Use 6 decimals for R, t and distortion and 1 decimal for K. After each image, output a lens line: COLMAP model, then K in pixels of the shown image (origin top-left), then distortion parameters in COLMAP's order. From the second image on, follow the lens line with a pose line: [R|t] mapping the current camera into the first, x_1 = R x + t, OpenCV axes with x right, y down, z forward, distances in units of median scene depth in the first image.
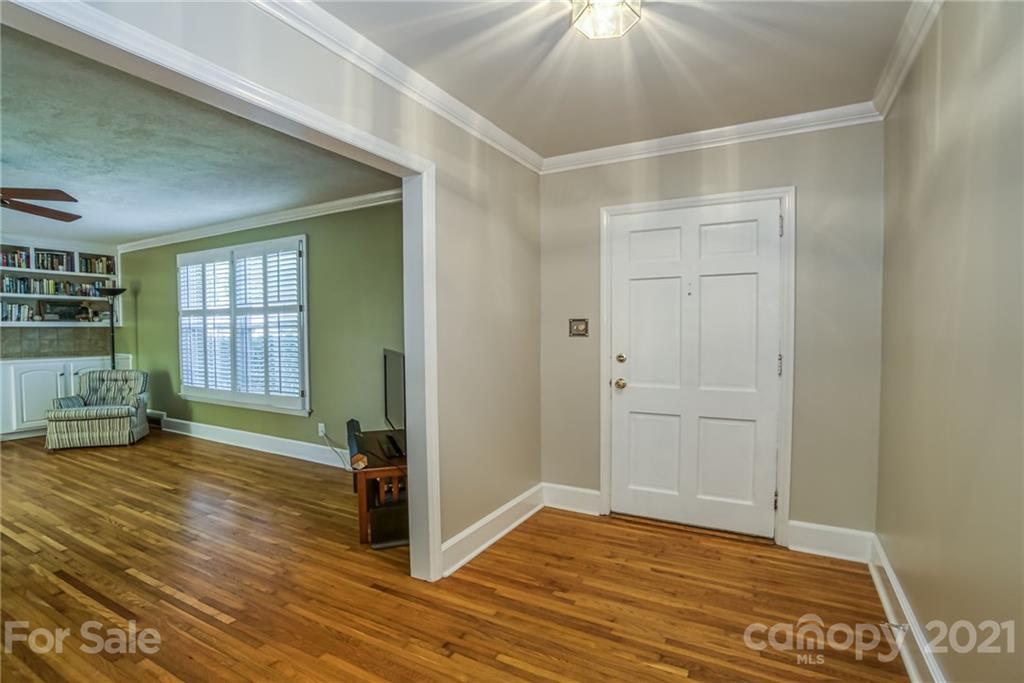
lens RADIAL K [[478.9, 0, 515.9], [0, 478.9, 352.6], [0, 0, 1]] dist [-0.000363, 0.015653]
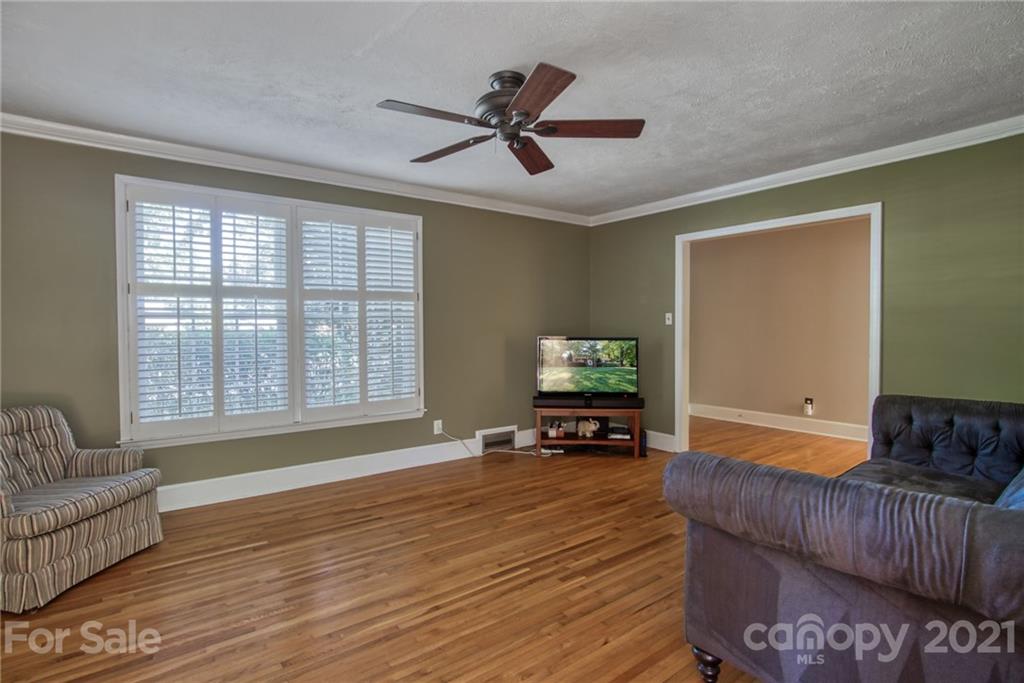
lens RADIAL K [[538.3, 0, 498.4], [0, 538.3, 329.8], [0, 0, 1]] dist [-0.051460, 0.025254]
pose [[0.355703, -0.004226, 0.934590, -1.146385], [0.051866, 0.998538, -0.015225, -0.006178], [-0.933159, 0.053889, 0.355402, 0.433913]]
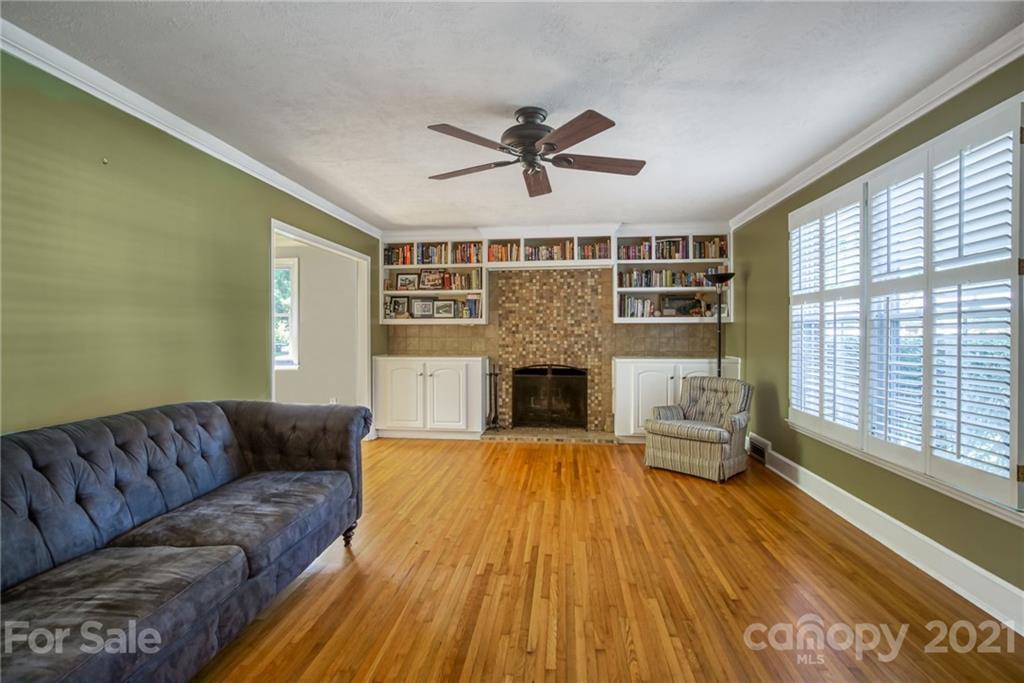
lens RADIAL K [[538.3, 0, 498.4], [0, 538.3, 329.8], [0, 0, 1]] dist [-0.051460, 0.025254]
pose [[0.381252, -0.001392, -0.924470, -0.175682], [-0.046171, 0.998722, -0.020544, -0.006646], [0.923317, 0.050516, 0.380701, 0.356418]]
